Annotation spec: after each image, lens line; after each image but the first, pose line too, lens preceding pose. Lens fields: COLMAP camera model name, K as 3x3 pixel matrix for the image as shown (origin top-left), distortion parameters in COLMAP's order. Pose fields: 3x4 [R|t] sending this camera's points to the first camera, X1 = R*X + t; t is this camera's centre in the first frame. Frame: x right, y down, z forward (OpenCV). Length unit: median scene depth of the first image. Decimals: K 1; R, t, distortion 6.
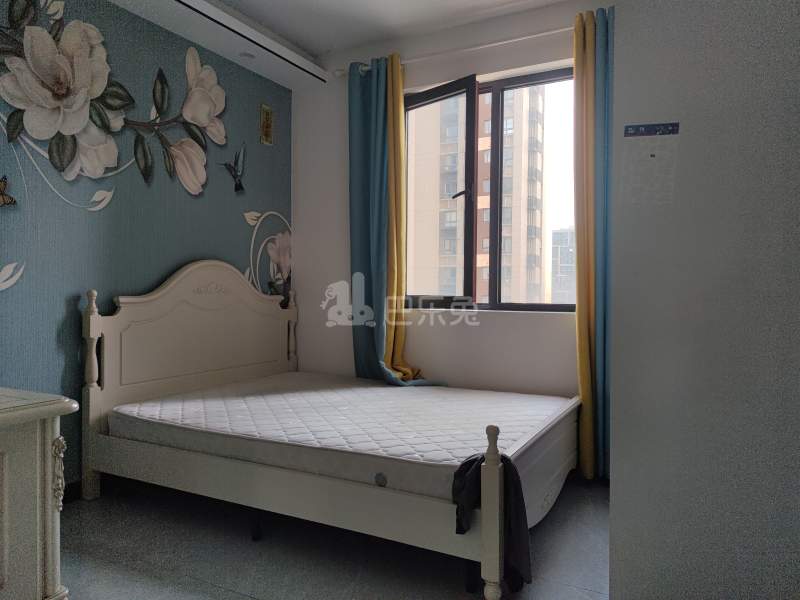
lens RADIAL K [[579.1, 0, 399.4], [0, 579.1, 300.0], [0, 0, 1]] dist [0.064709, -0.059656]
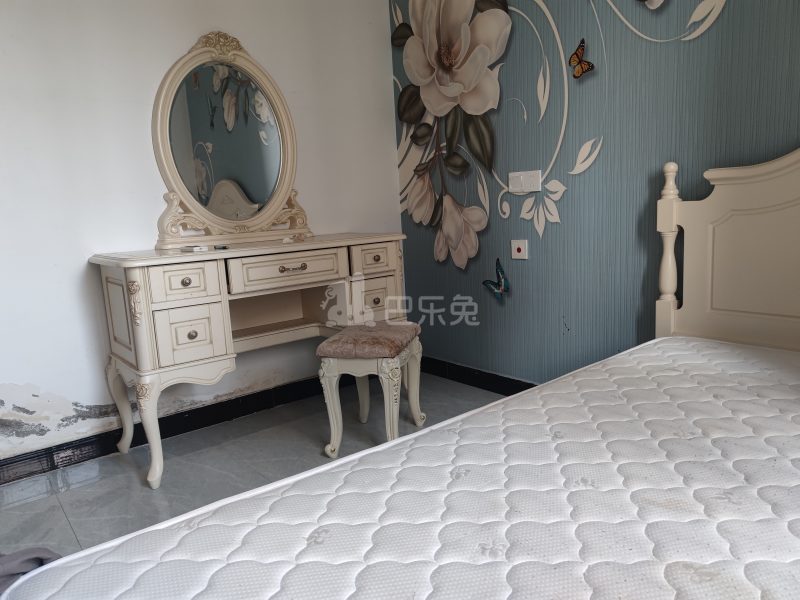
lens RADIAL K [[579.1, 0, 393.6], [0, 579.1, 297.5], [0, 0, 1]] dist [0.064709, -0.059656]
pose [[-0.398431, 0.163820, -0.902450, 0.270983], [0.037420, 0.986004, 0.162467, 0.015282], [0.916435, 0.030962, -0.398984, 1.012411]]
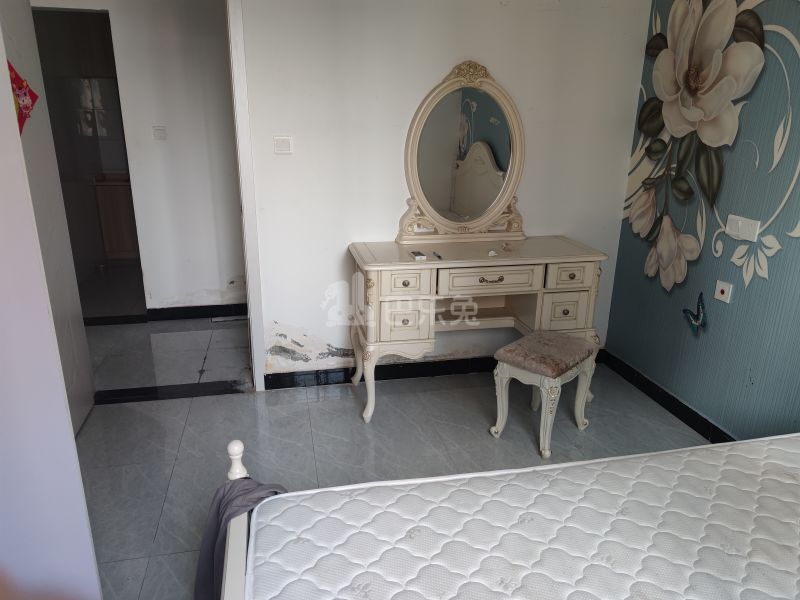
lens RADIAL K [[579.1, 0, 395.8], [0, 579.1, 298.6], [0, 0, 1]] dist [0.064709, -0.059656]
pose [[-0.764579, 0.180754, -0.618666, 0.319911], [-0.030657, 0.948585, 0.315033, -0.167669], [0.643801, 0.259834, -0.719727, 1.162662]]
